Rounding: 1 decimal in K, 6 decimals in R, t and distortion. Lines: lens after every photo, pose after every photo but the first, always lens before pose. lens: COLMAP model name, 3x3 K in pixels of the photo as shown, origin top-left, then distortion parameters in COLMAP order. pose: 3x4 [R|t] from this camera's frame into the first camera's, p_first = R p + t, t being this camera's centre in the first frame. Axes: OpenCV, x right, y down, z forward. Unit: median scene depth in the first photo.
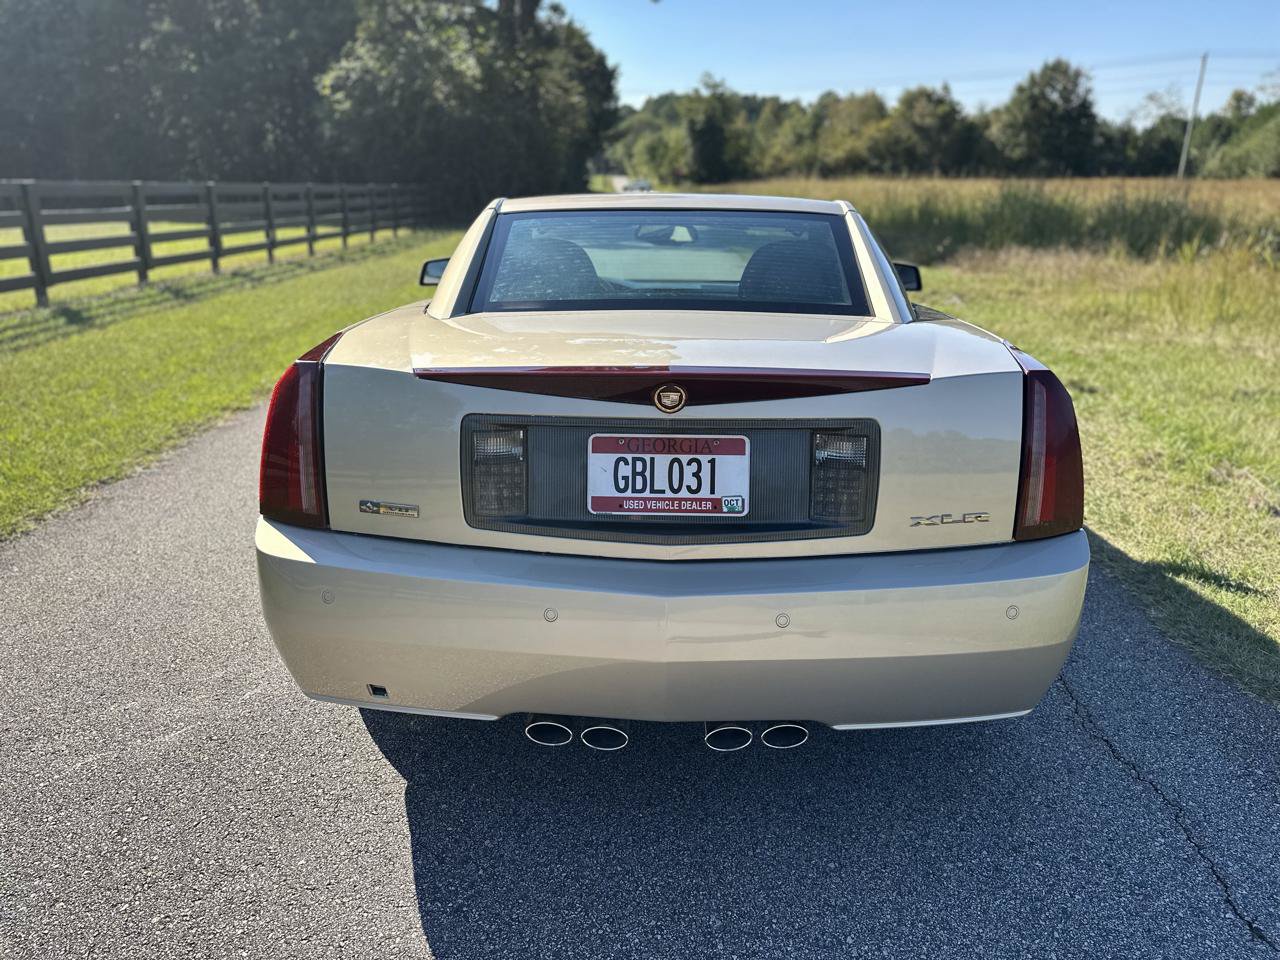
lens RADIAL K [[963.3, 0, 640.0], [0, 963.3, 480.0], [0, 0, 1]] dist [0.059503, -0.055809]
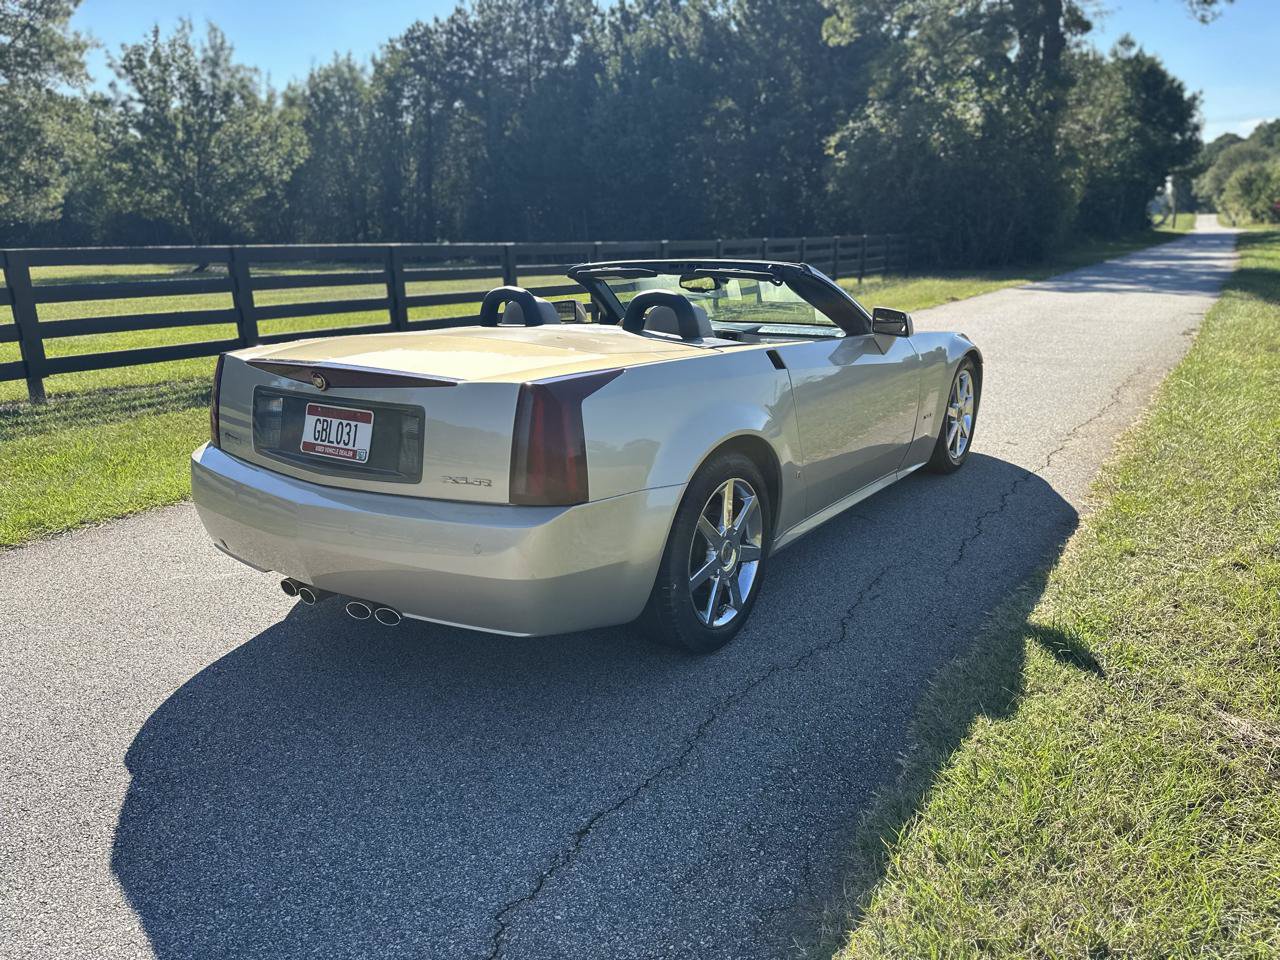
lens RADIAL K [[1006.6, 0, 640.0], [0, 1006.6, 480.0], [0, 0, 1]] dist [0.006870, -0.004866]
pose [[0.824791, 0.112429, -0.554147, 0.160666], [-0.141632, 0.989869, -0.009974, 0.002148], [0.547412, 0.086711, 0.832359, -0.010797]]
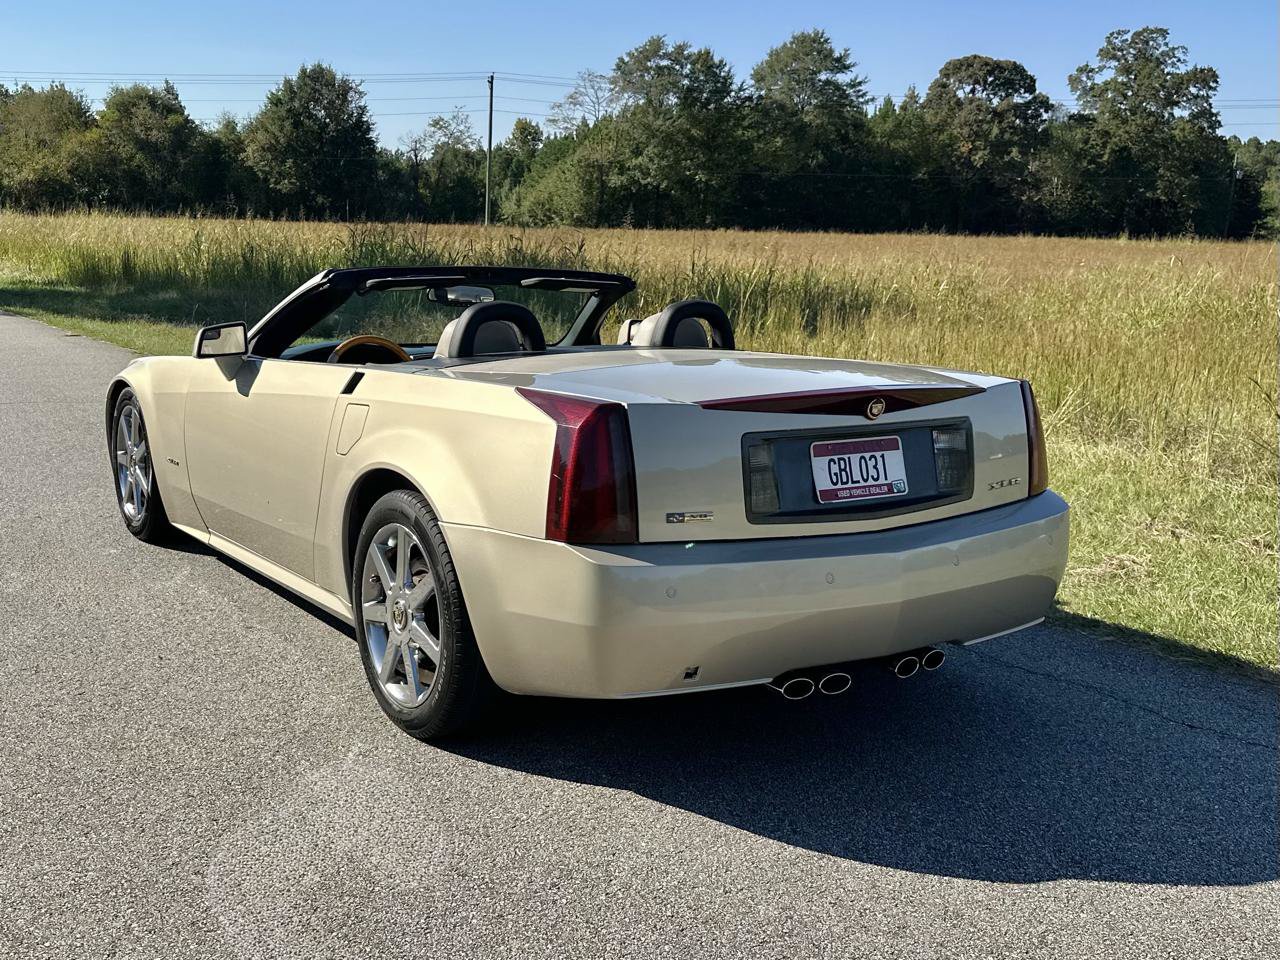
lens RADIAL K [[1424.3, 0, 654.4], [0, 1424.3, 523.0], [0, 0, 1]] dist [0.188261, -0.468205]
pose [[0.812652, -0.104792, 0.573250, -0.158007], [0.156488, 0.986810, -0.041449, 0.012476], [-0.561345, 0.123391, 0.818332, -0.052307]]
